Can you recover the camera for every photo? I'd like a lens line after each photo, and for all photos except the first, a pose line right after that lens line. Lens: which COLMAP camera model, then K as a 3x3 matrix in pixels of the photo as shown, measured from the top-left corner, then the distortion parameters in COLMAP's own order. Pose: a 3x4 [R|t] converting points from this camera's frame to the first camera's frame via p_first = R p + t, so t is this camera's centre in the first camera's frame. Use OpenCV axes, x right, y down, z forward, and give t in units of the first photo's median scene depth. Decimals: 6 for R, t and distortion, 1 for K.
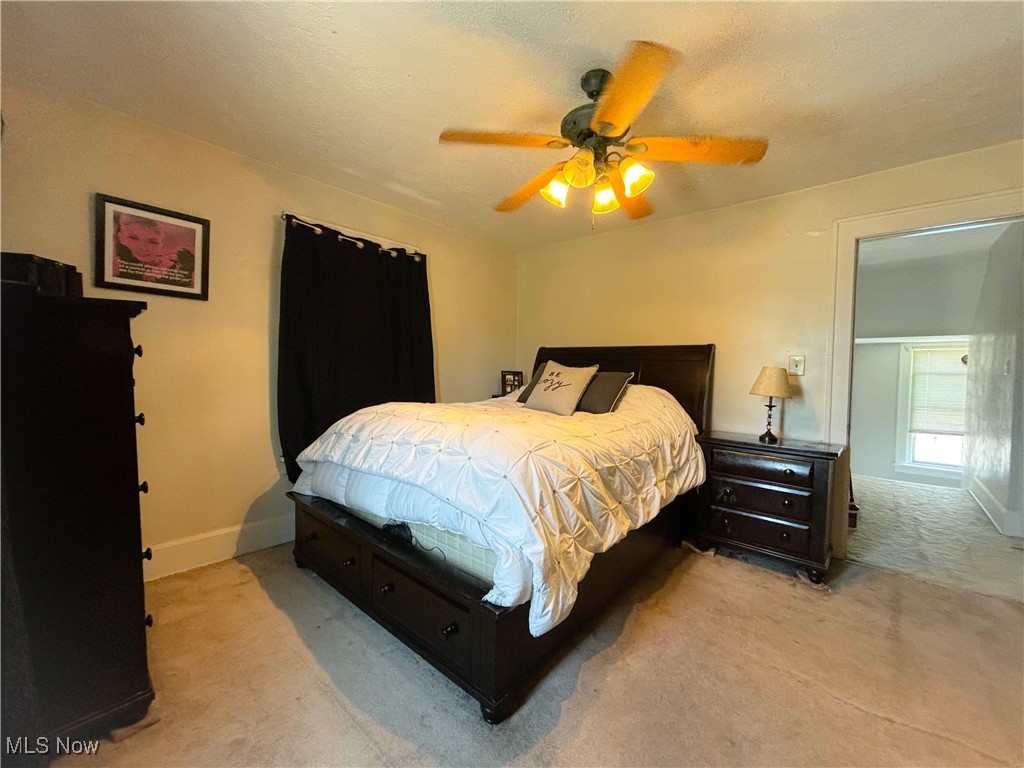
lens RADIAL K [[413.7, 0, 513.1], [0, 413.7, 383.1], [0, 0, 1]] dist [0.000670, 0.000025]
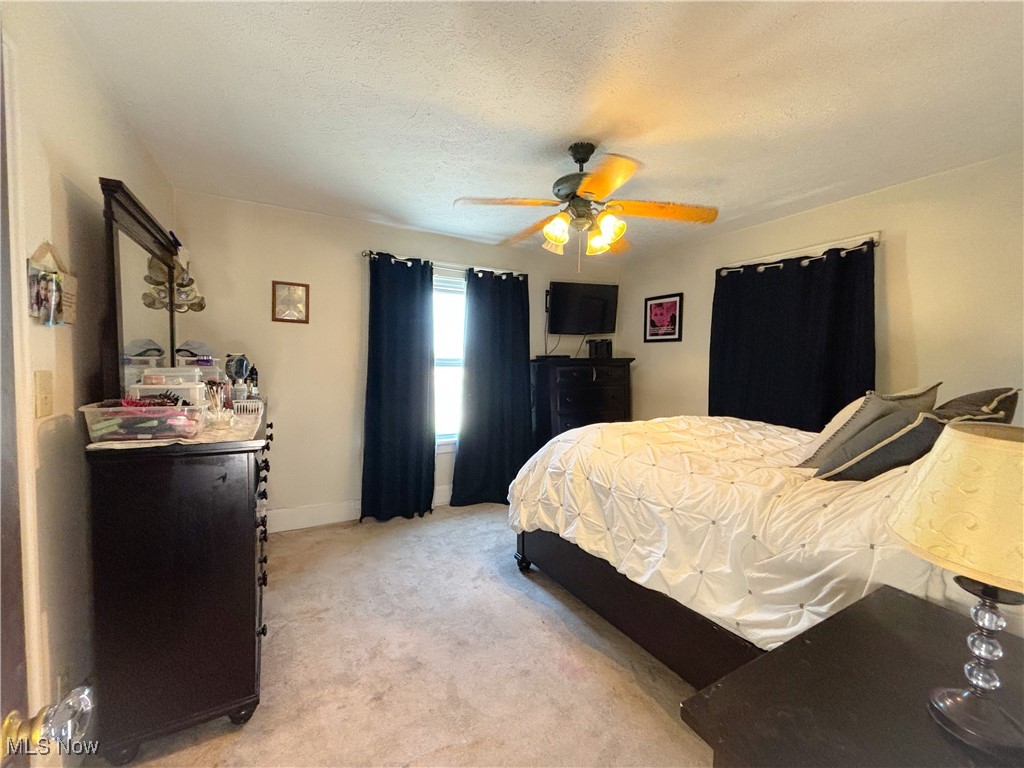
lens RADIAL K [[413.7, 0, 513.1], [0, 413.7, 383.1], [0, 0, 1]] dist [0.000670, 0.000025]
pose [[-0.316644, 0.023630, -0.948250, 1.063078], [-0.047339, 0.998050, 0.040679, -0.071443], [0.947363, 0.057770, -0.314908, 0.920758]]
